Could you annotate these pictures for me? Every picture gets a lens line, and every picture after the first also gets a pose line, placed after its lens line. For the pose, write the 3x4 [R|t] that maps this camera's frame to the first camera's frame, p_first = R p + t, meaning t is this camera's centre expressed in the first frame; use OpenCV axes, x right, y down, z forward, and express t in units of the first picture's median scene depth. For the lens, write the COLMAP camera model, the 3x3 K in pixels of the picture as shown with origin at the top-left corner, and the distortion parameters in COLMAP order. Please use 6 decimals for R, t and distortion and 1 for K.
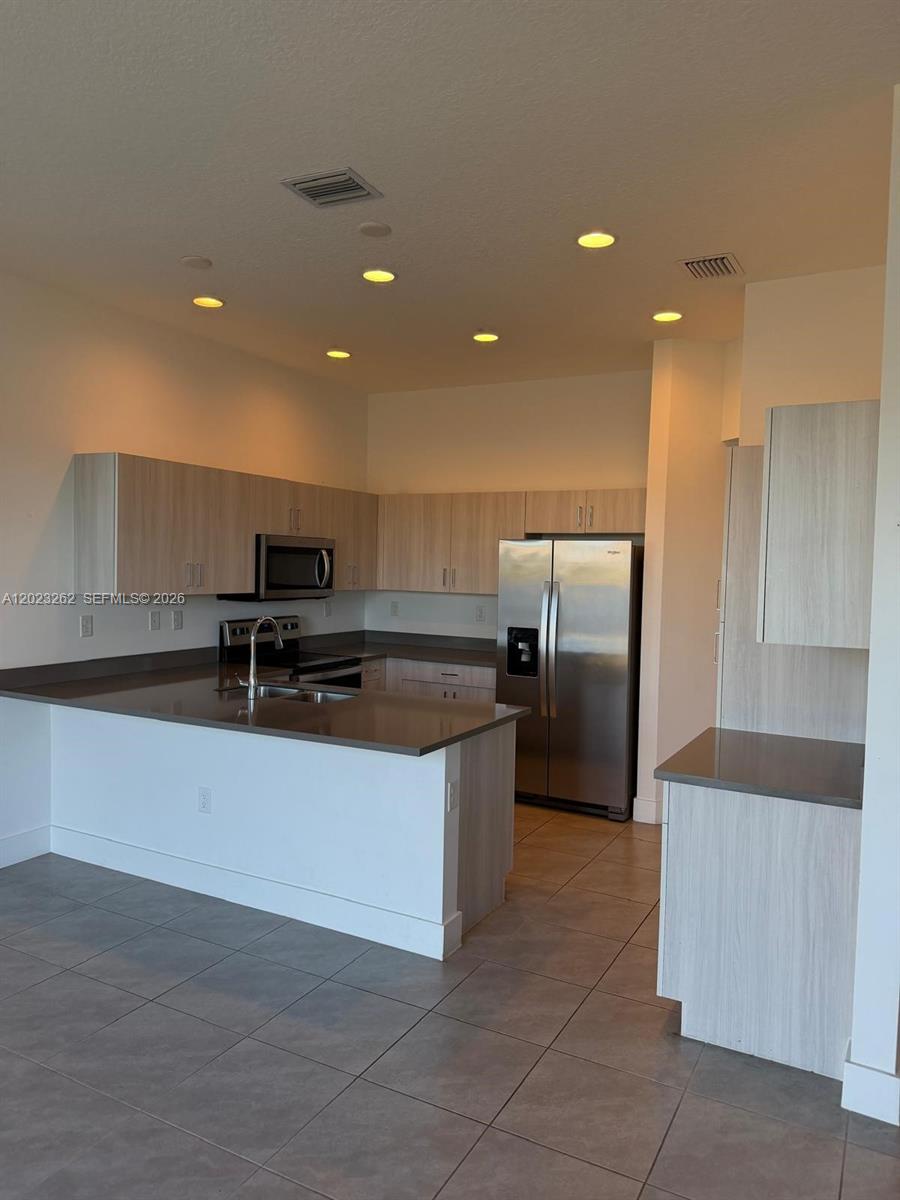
lens RADIAL K [[835.2, 0, 450.0], [0, 835.2, 600.0], [0, 0, 1]] dist [0.005123, 0.001443]
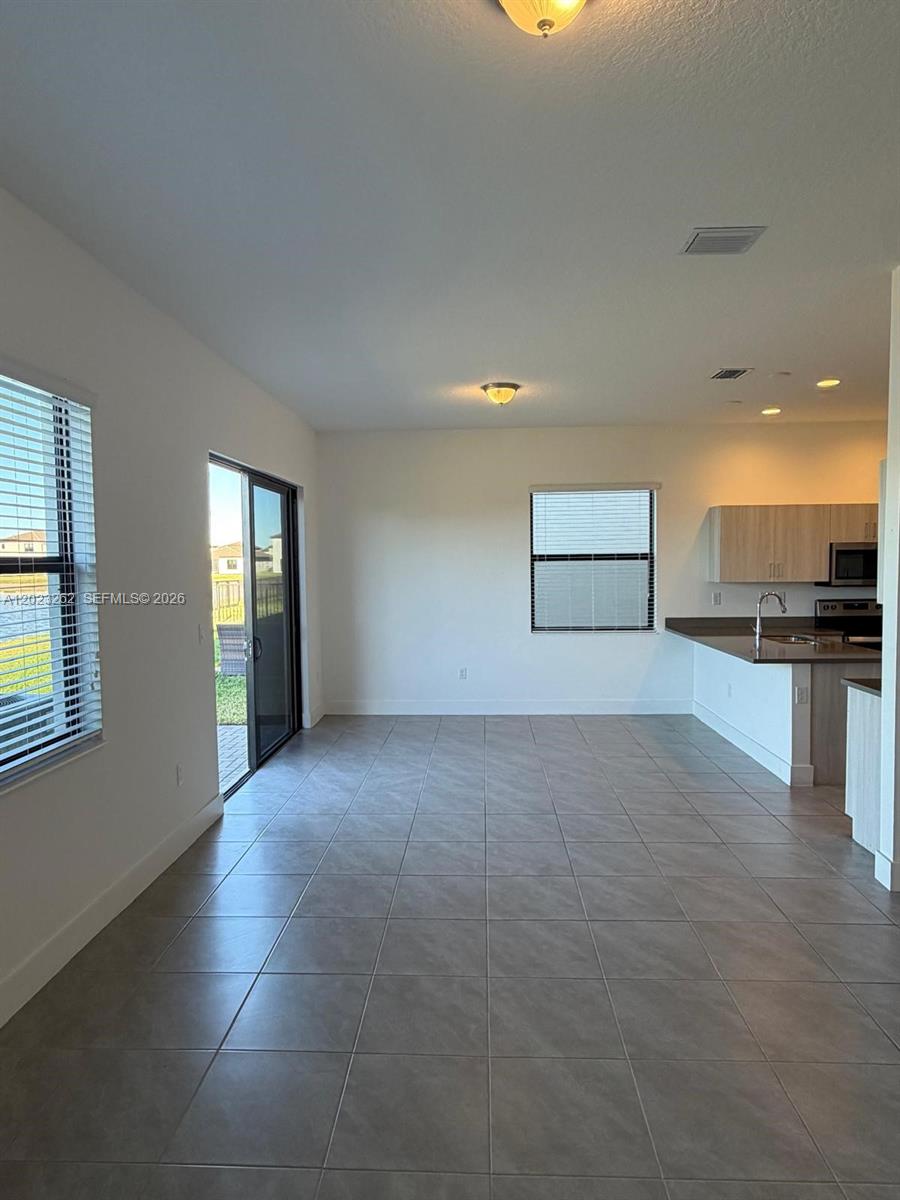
lens RADIAL K [[656.7, 0, 450.0], [0, 656.7, 600.0], [0, 0, 1]] dist [0.000143, 0.000335]
pose [[0.443275, 0.029032, -0.895915, 0.550281], [-0.021017, 0.999537, 0.021991, 0.013921], [0.896139, 0.009081, 0.443680, -0.156920]]
